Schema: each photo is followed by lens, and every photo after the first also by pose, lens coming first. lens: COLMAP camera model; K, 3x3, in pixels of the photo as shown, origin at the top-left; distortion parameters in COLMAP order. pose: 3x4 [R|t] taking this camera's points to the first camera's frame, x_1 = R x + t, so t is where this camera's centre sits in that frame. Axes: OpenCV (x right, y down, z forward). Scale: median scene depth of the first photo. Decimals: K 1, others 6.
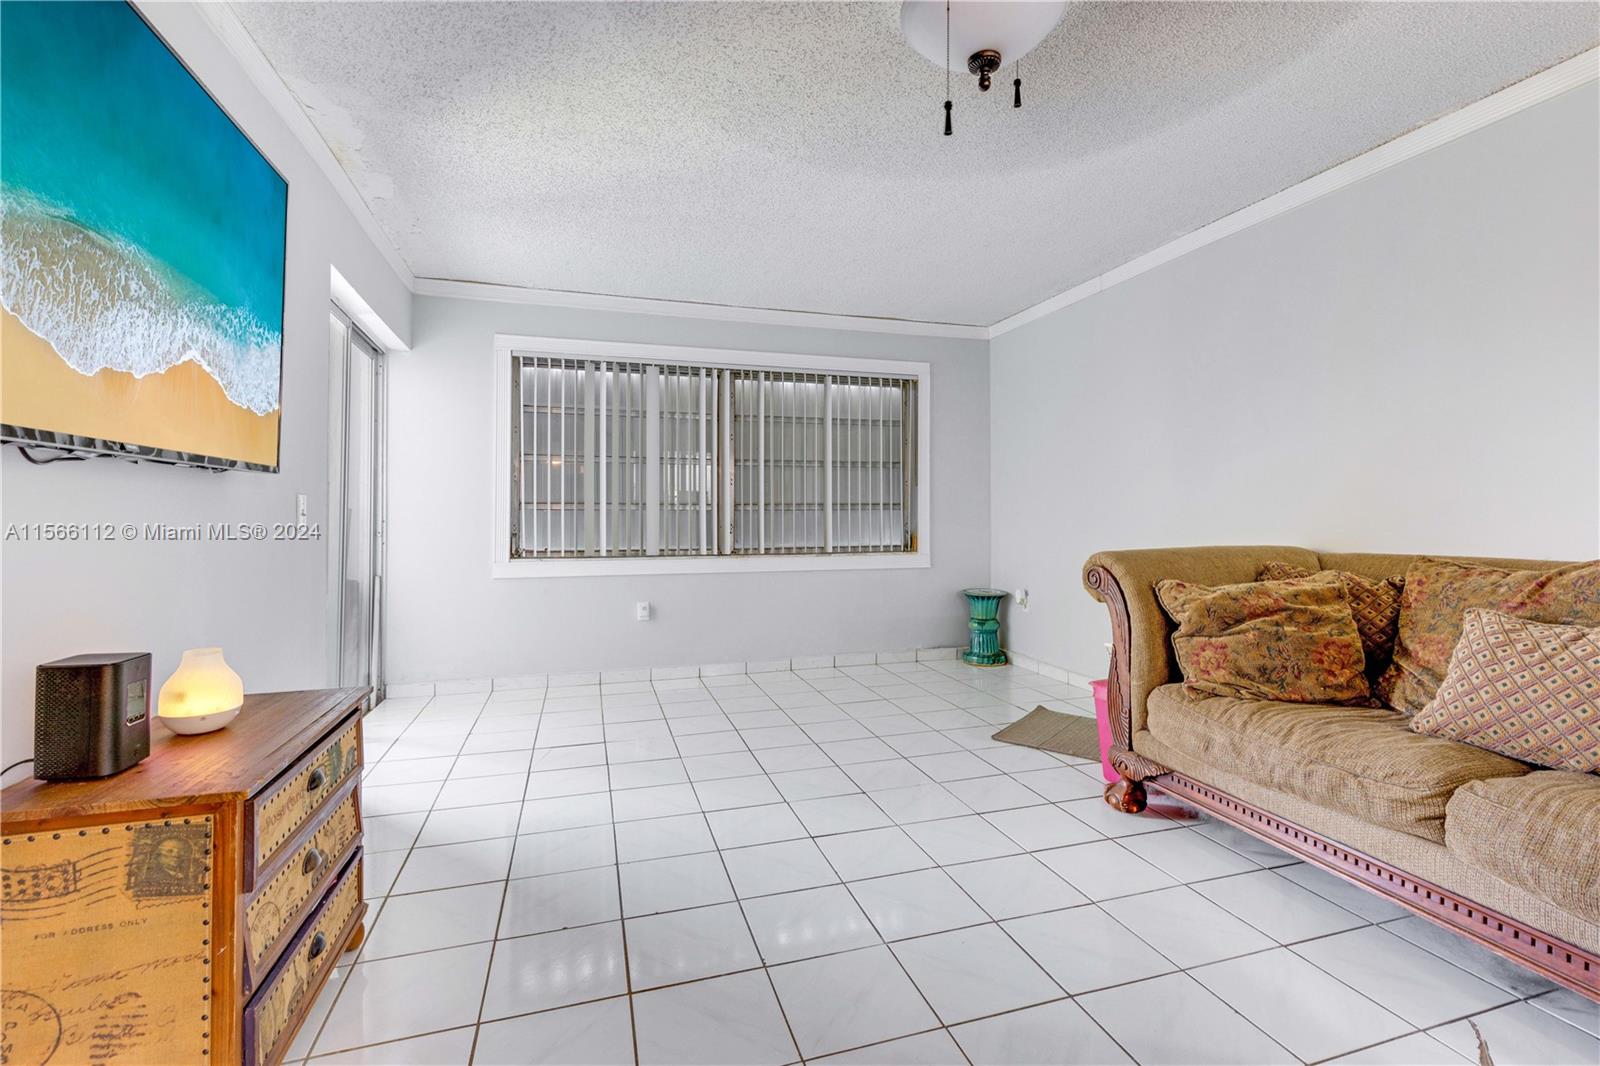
lens RADIAL K [[710.8, 0, 808.0], [0, 710.8, 524.5], [0, 0, 1]] dist [0.008177, -0.000130]
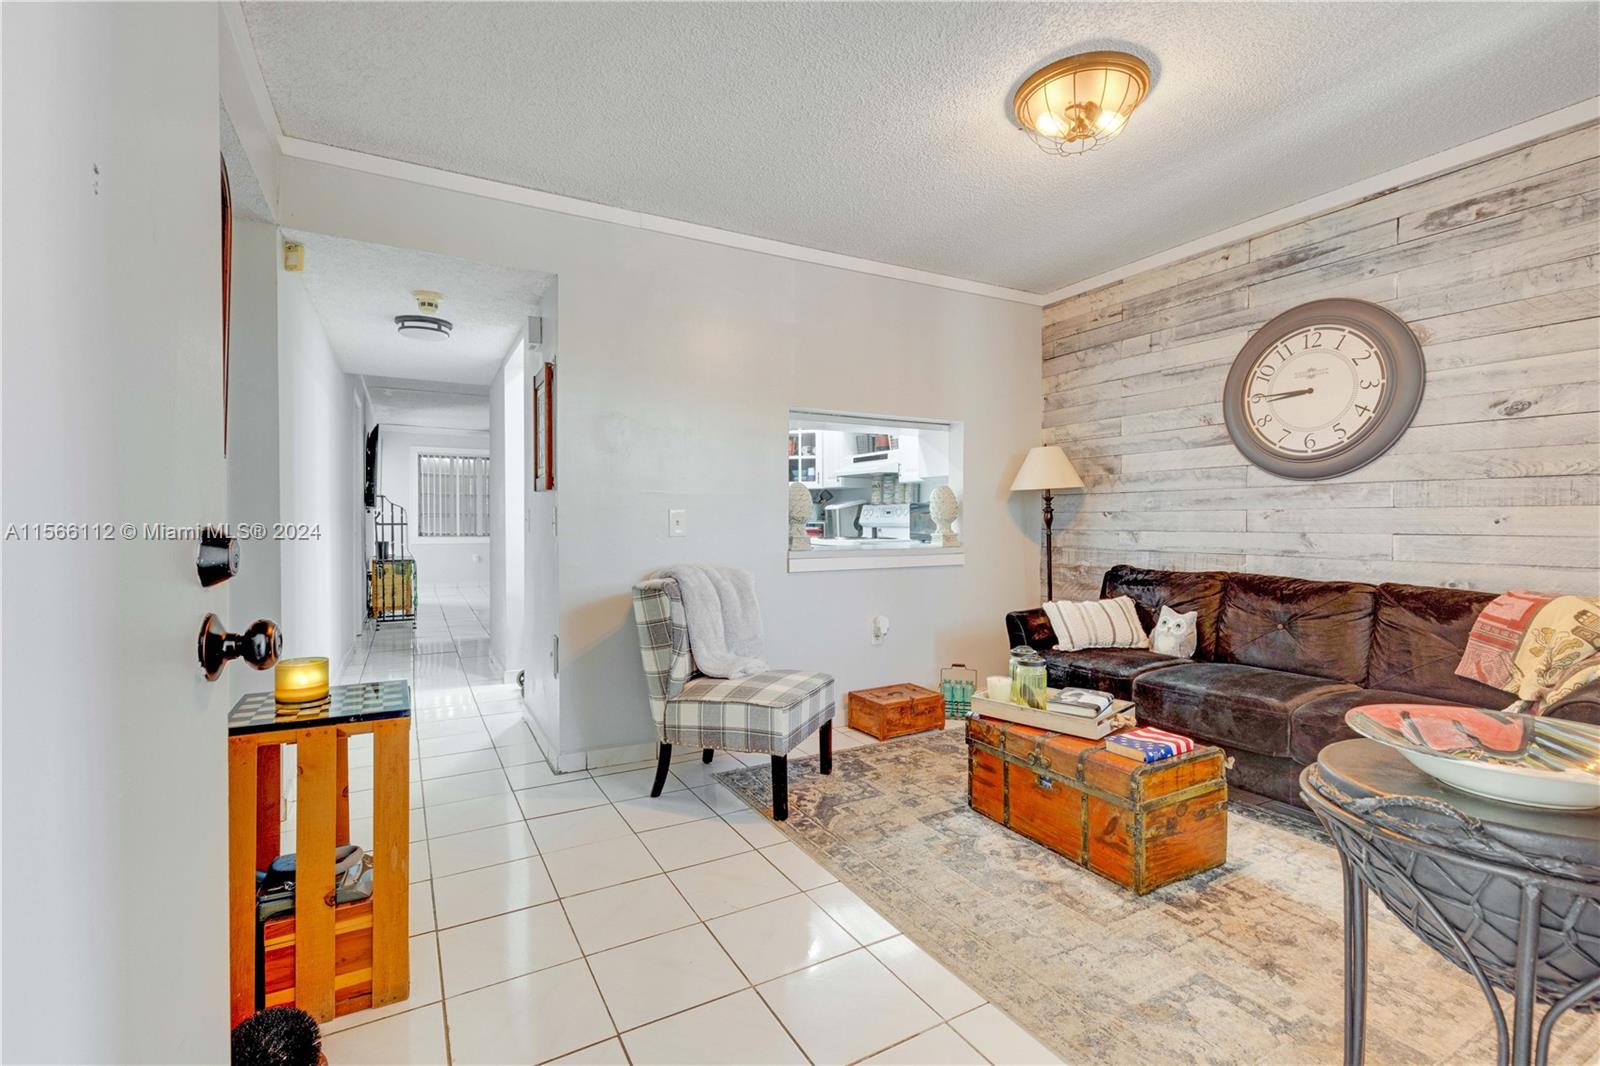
lens RADIAL K [[717.3, 0, 807.2], [0, 717.3, 524.9], [0, 0, 1]] dist [0.006752, -0.001189]
pose [[0.979578, 0.000870, 0.201063, 0.396635], [0.000019, 0.999990, -0.004421, 0.018723], [-0.201065, 0.004334, 0.979568, -1.674634]]
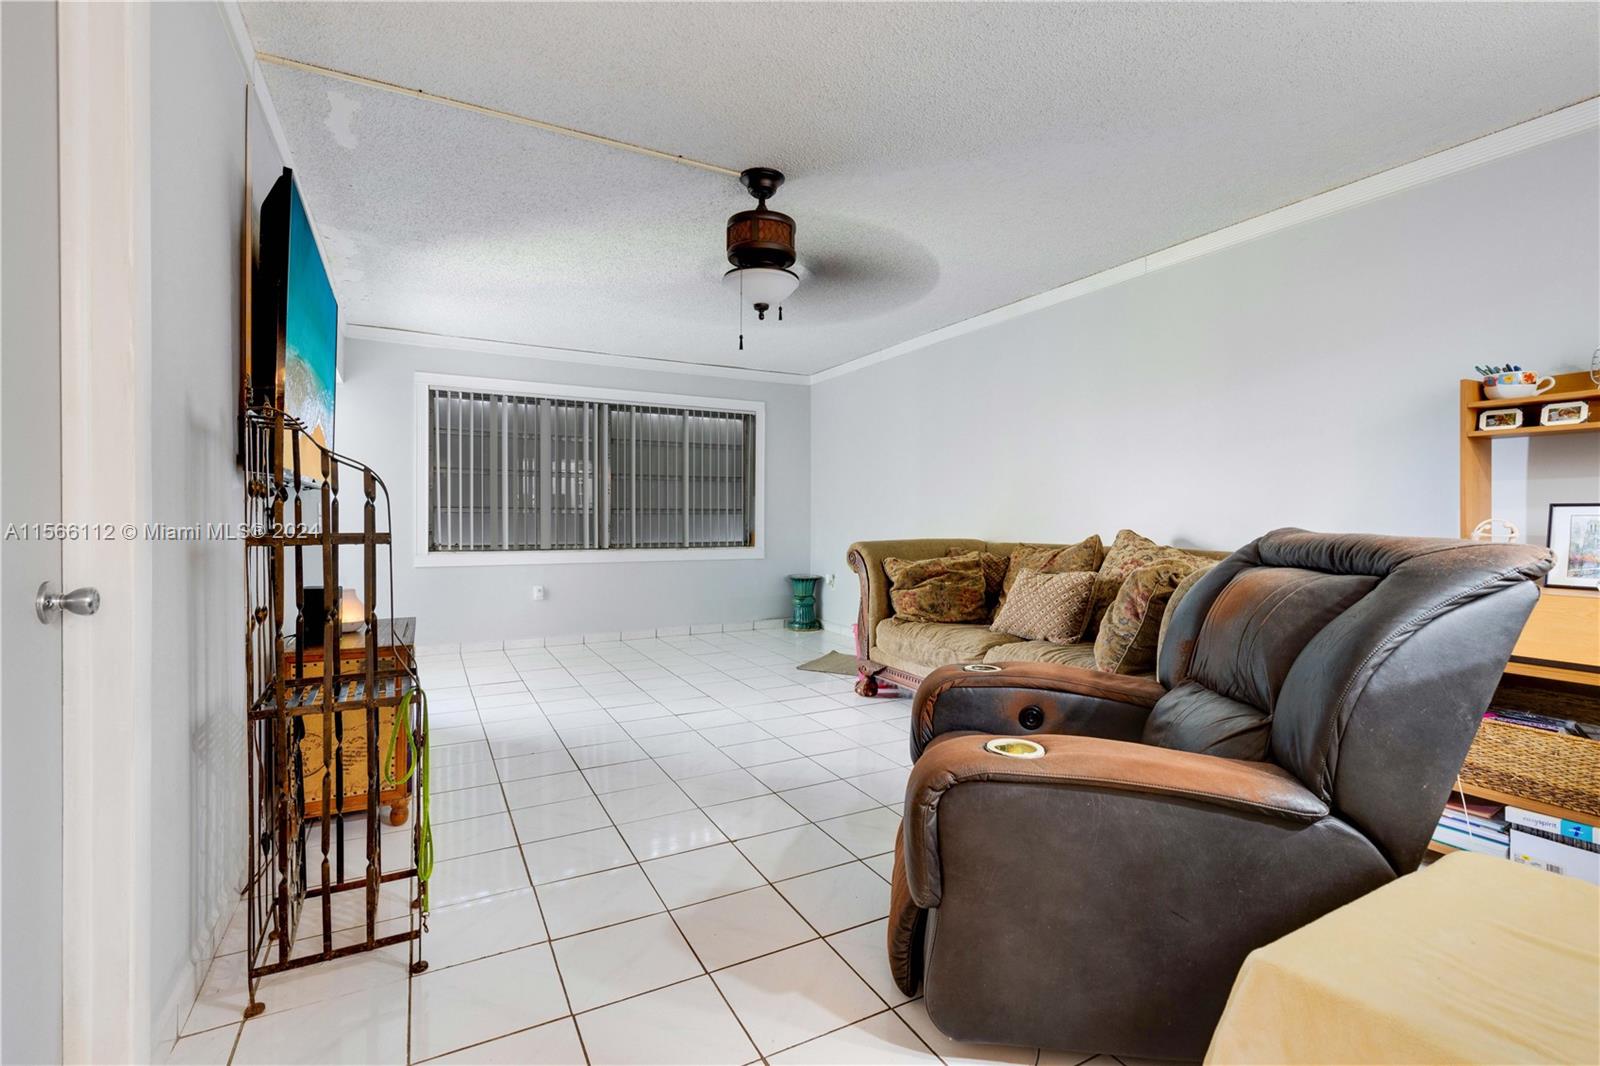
lens RADIAL K [[717.3, 0, 807.2], [0, 717.3, 524.9], [0, 0, 1]] dist [0.006752, -0.001189]
pose [[0.980662, 0.003384, 0.195681, -0.011125], [-0.002794, 0.999991, -0.003292, 0.003613], [-0.195690, 0.002682, 0.980662, -0.352962]]
